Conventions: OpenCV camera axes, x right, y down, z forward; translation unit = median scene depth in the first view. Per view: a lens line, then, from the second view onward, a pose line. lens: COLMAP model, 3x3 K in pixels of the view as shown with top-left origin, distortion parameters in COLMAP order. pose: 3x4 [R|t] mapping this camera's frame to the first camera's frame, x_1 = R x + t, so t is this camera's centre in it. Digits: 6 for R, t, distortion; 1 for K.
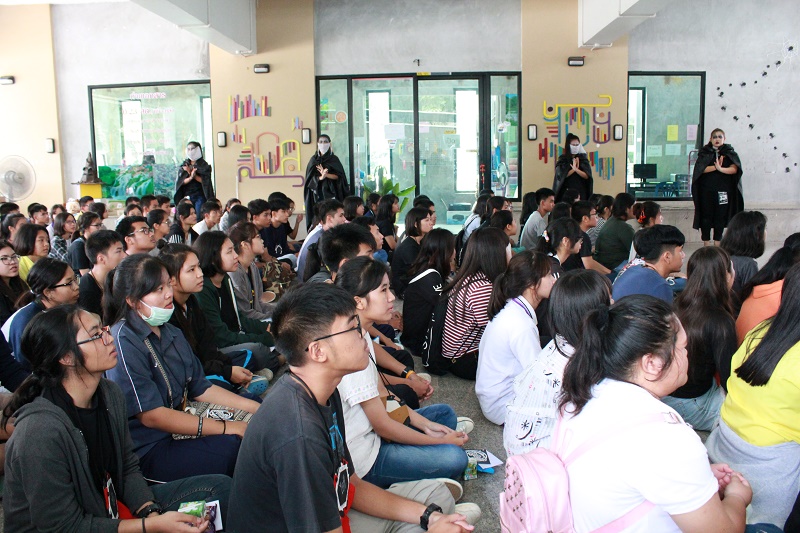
lens RADIAL K [[674.5, 0, 404.4], [0, 674.5, 267.3], [0, 0, 1]] dist [-0.124247, 0.097627]
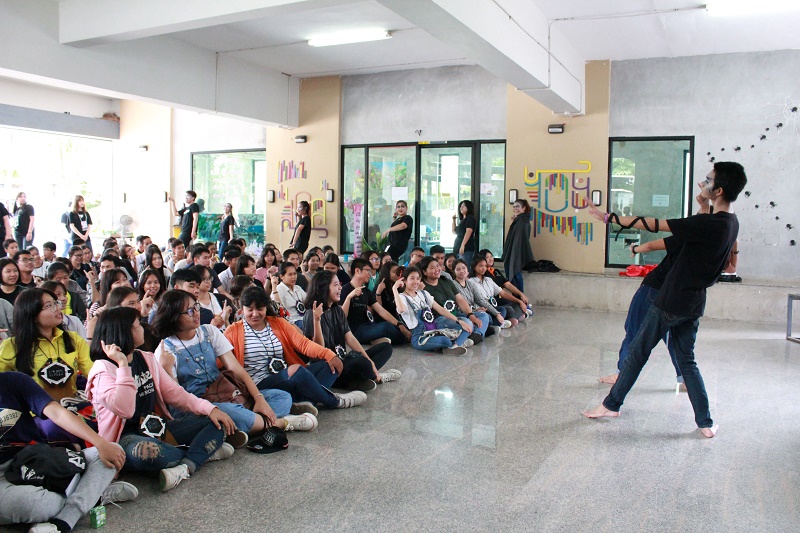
lens RADIAL K [[674.5, 0, 401.4], [0, 674.5, 265.0], [0, 0, 1]] dist [-0.124247, 0.097627]
pose [[0.912663, 0.062852, -0.403852, 0.462827], [-0.095776, 0.993481, -0.061827, -0.013484], [0.397333, 0.095106, 0.912733, -0.020386]]
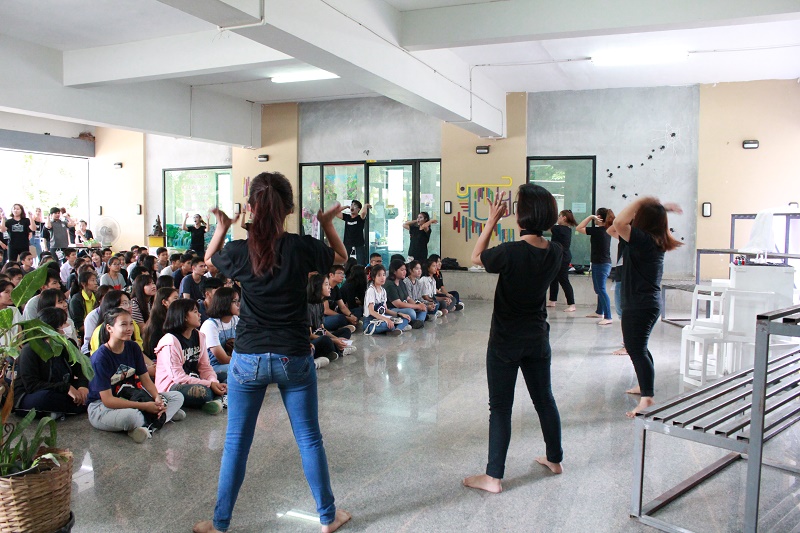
lens RADIAL K [[674.5, 0, 398.0], [0, 674.5, 265.8], [0, 0, 1]] dist [-0.124247, 0.097627]
pose [[0.937551, 0.046177, -0.344770, 0.537823], [-0.074618, 0.994775, -0.069677, -0.001607], [0.339752, 0.091052, 0.936097, -0.182893]]
